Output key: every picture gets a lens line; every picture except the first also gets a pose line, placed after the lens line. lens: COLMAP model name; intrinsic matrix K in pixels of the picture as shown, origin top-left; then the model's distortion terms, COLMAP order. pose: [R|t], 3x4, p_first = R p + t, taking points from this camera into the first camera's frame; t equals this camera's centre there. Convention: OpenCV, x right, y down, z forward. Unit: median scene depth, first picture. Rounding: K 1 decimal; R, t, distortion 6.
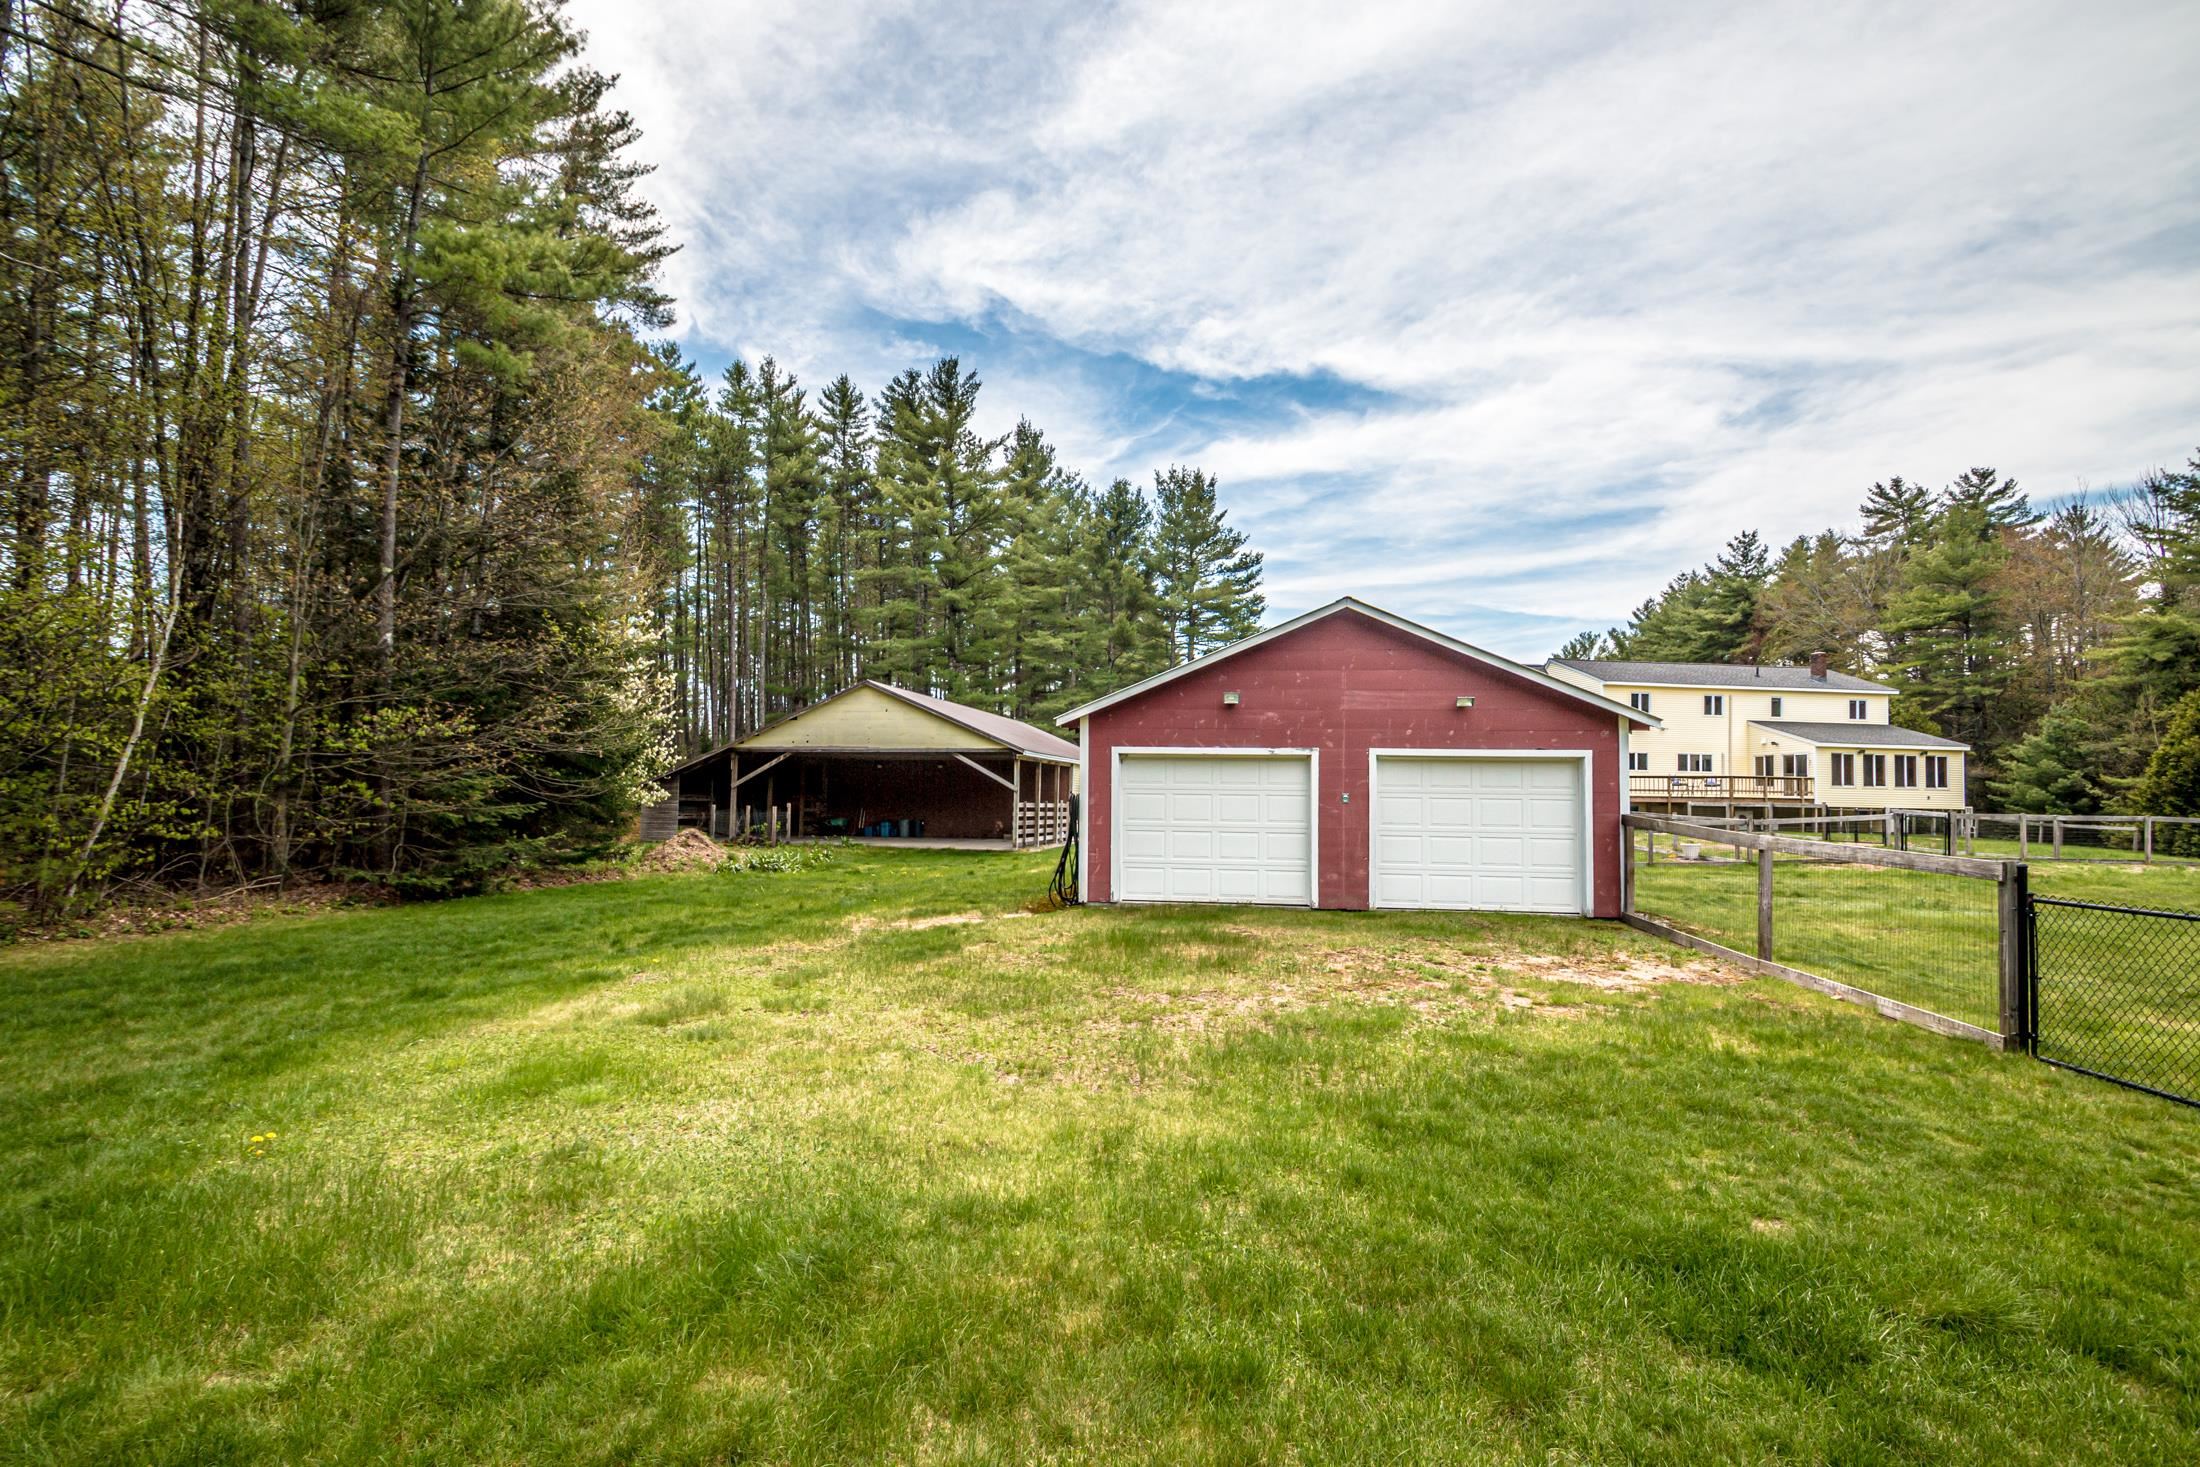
lens RADIAL K [[1040.8, 0, 1098.5], [0, 1040.8, 732.8], [0, 0, 1]] dist [0.014703, -0.000784]
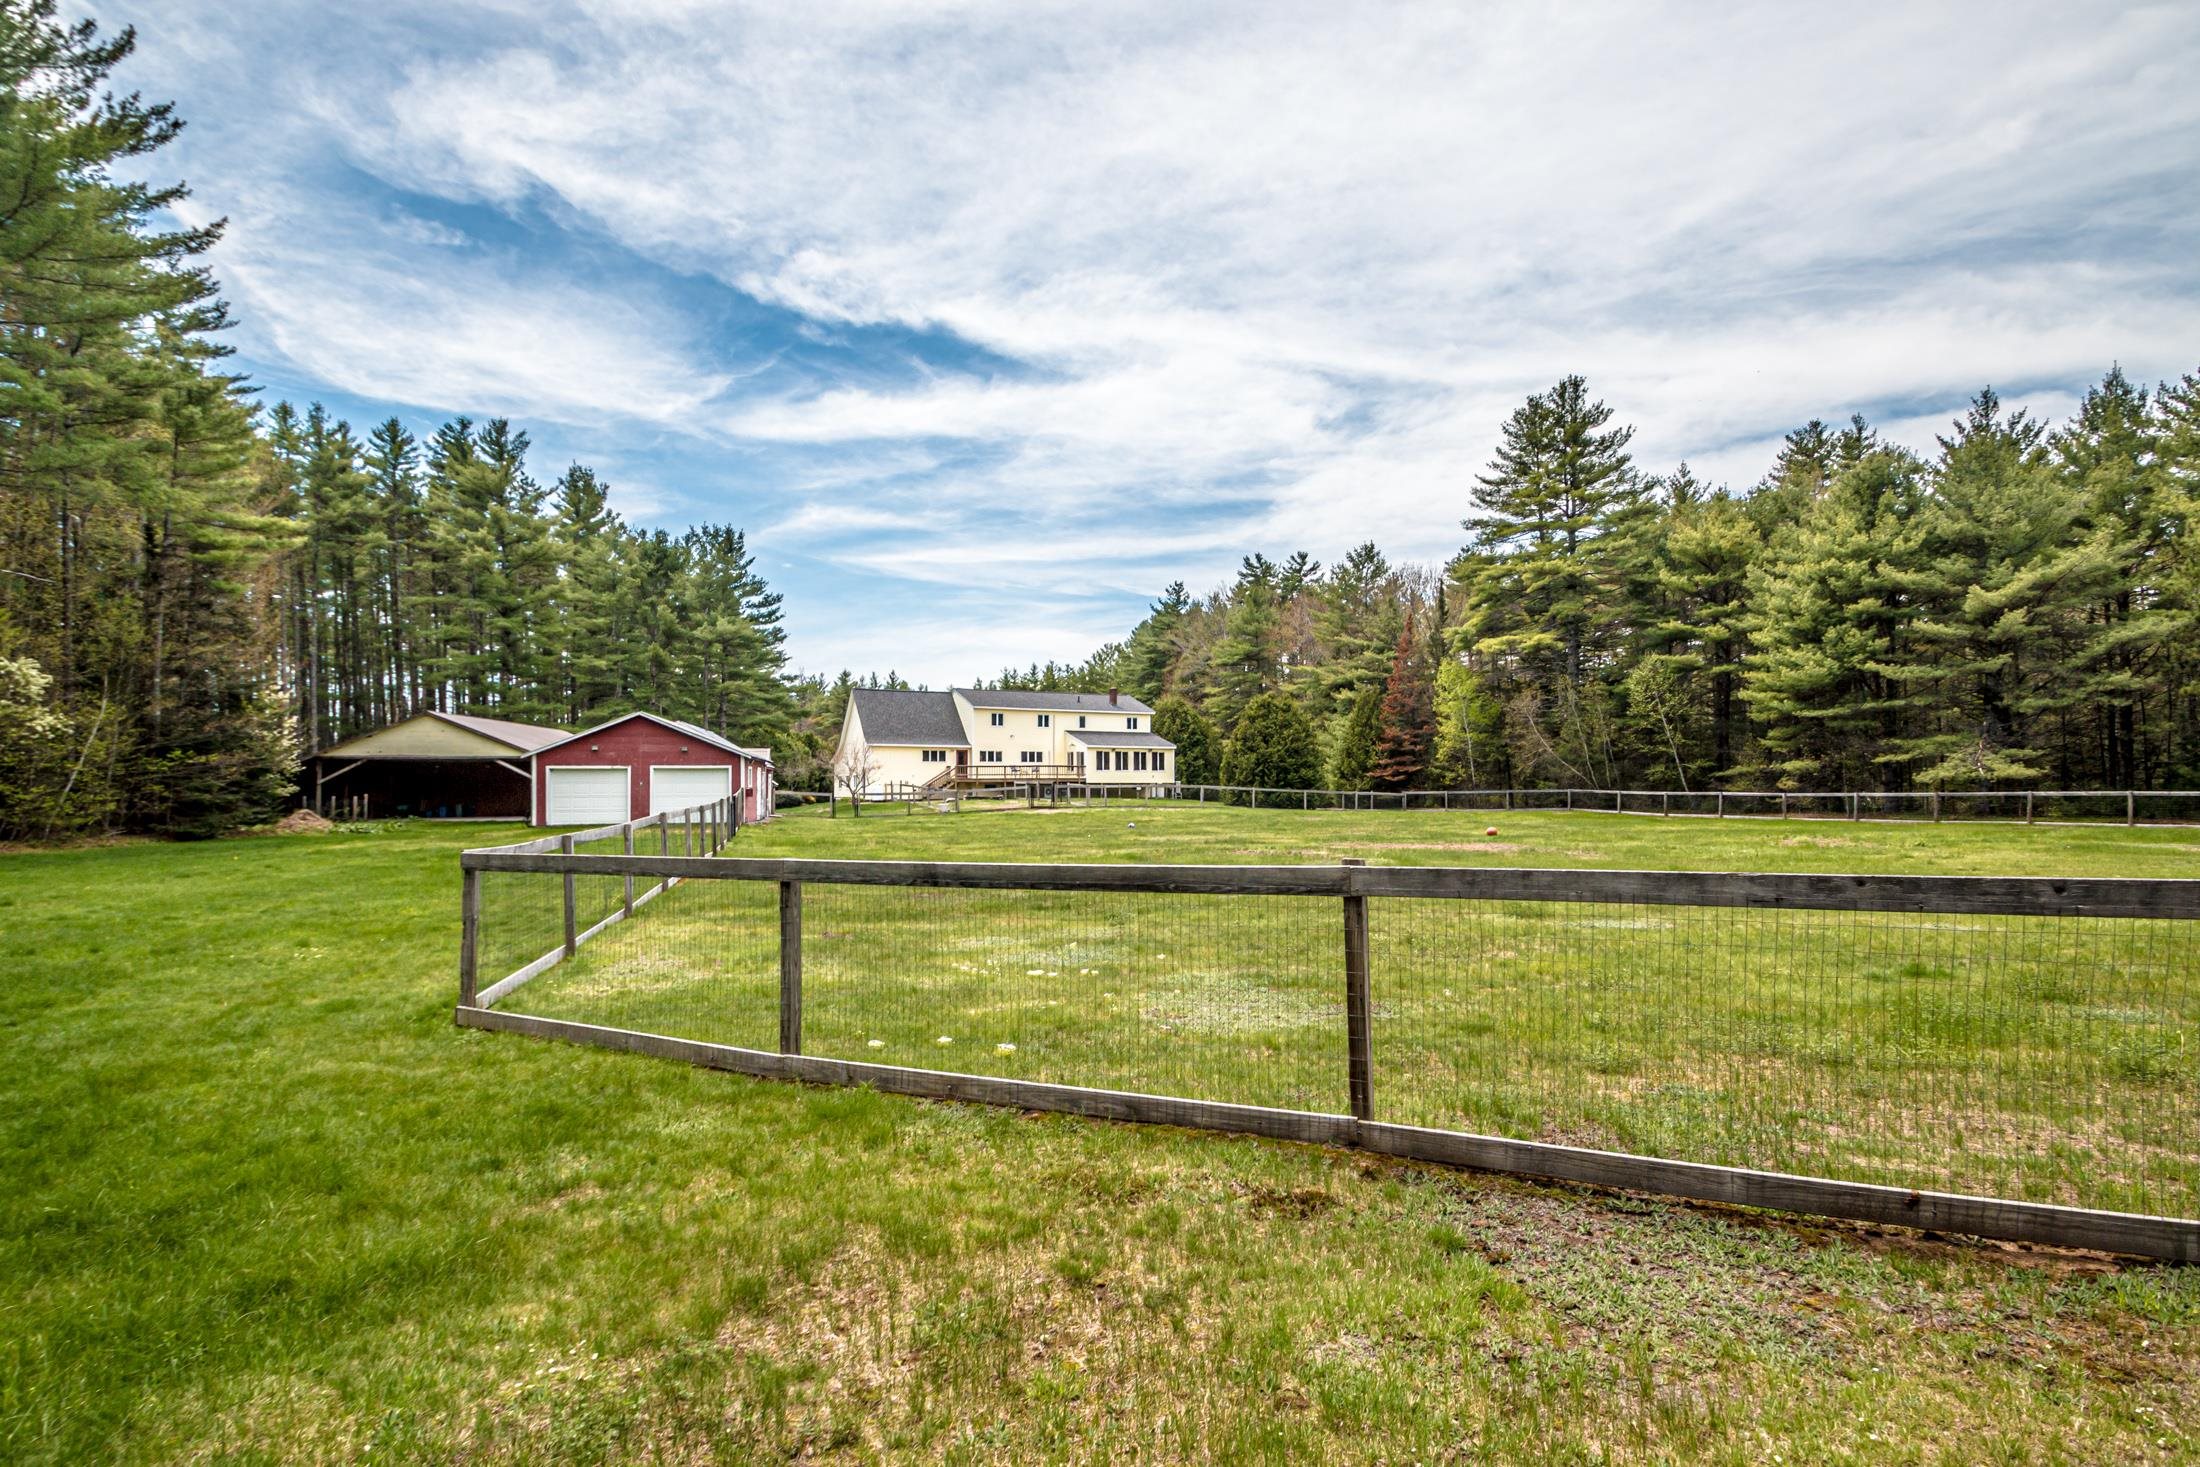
lens RADIAL K [[1040.8, 0, 1104.4], [0, 1040.8, 746.6], [0, 0, 1]] dist [0.014703, -0.000784]
pose [[0.934675, -0.006169, 0.355450, 0.082019], [-0.003335, 0.999653, 0.026119, -0.022460], [-0.355488, -0.025598, 0.934330, -0.407041]]
